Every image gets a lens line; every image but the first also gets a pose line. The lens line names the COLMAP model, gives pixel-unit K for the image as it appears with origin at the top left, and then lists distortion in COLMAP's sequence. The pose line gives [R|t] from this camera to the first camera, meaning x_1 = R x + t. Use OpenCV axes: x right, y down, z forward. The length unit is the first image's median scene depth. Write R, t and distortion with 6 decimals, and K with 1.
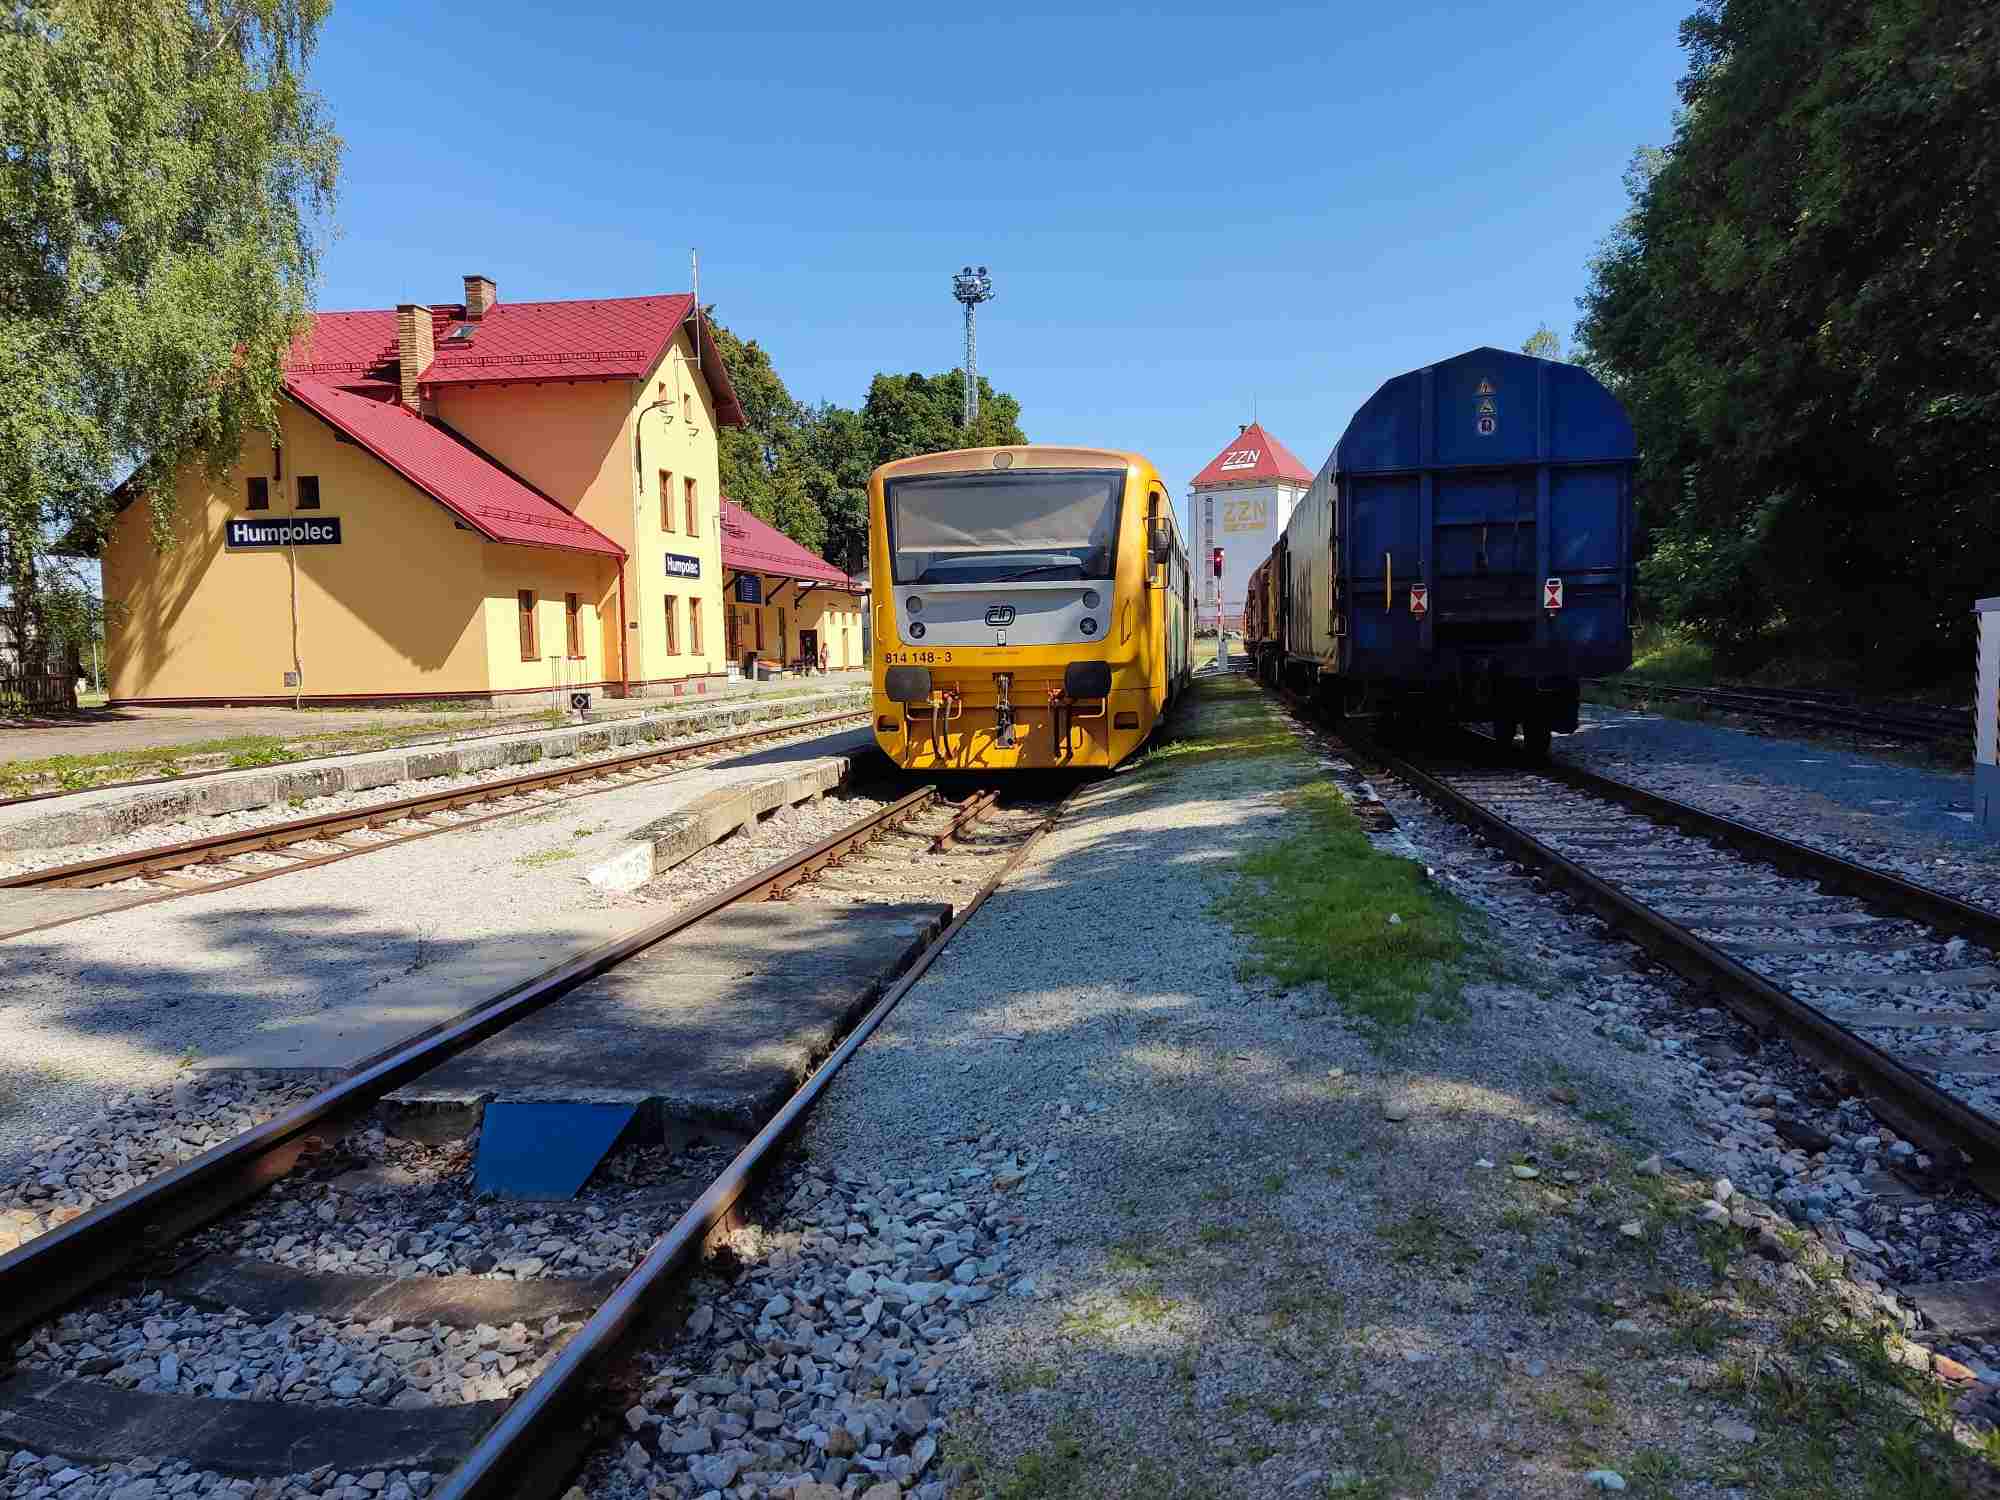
lens RADIAL K [[1447.1, 0, 990.9], [0, 1447.1, 731.4], [0, 0, 1]] dist [0.063580, -0.077568]
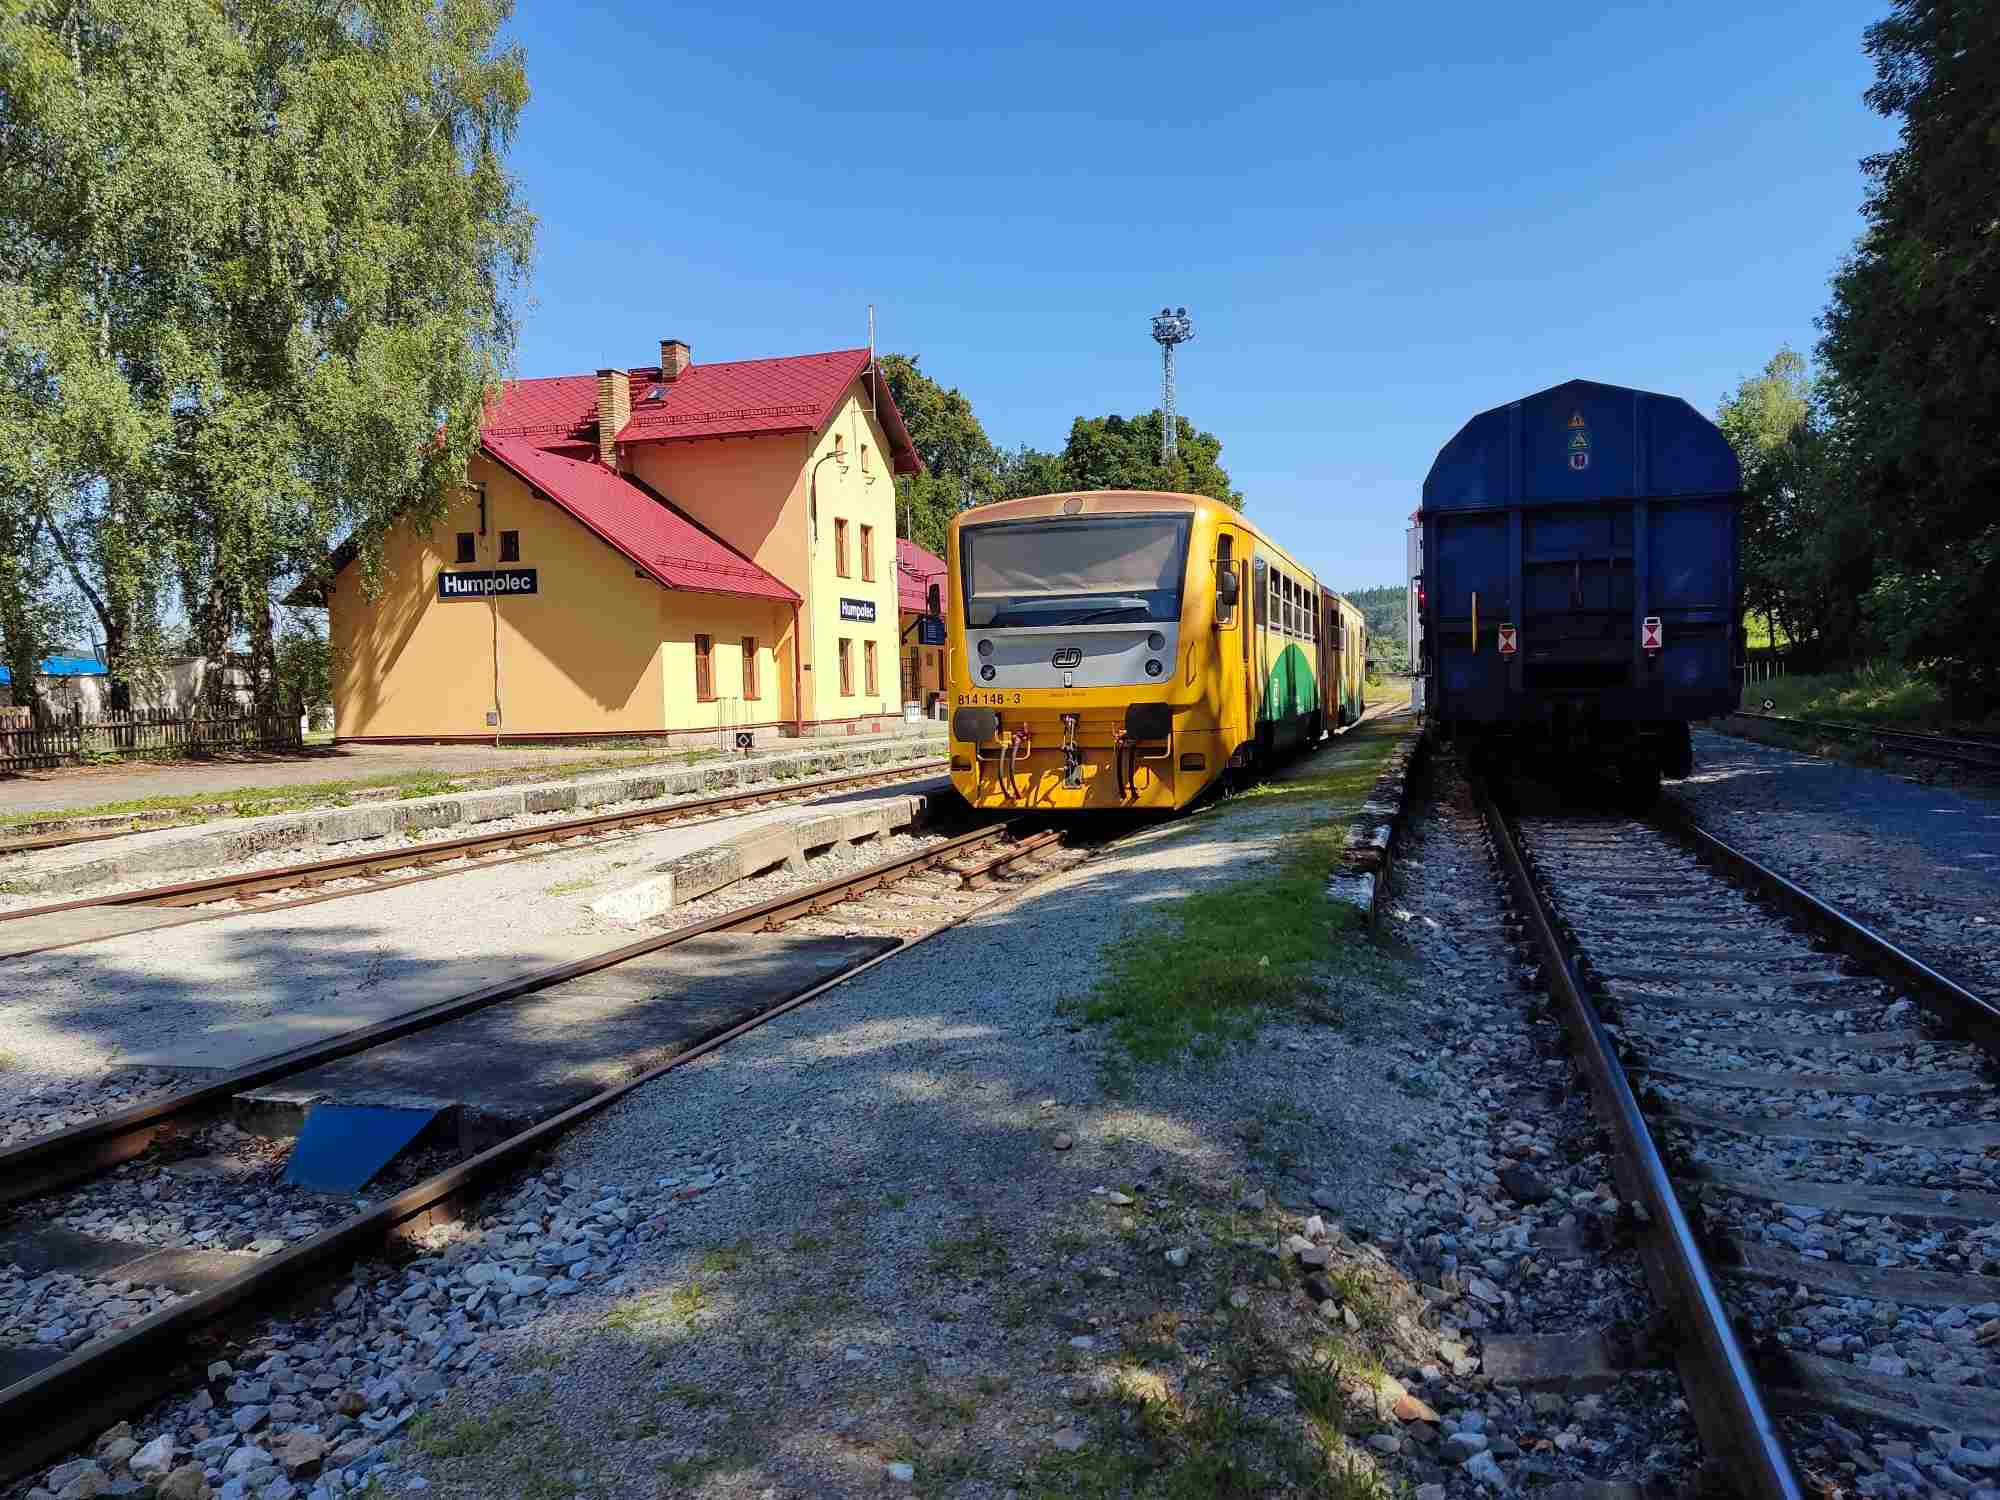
lens RADIAL K [[1447.1, 0, 998.5], [0, 1447.1, 743.1], [0, 0, 1]] dist [0.063580, -0.077568]
pose [[0.989514, 0.004849, -0.144359, 0.106236], [-0.007777, 0.999775, -0.019723, 0.000045], [0.144231, 0.020639, 0.989329, -0.008646]]
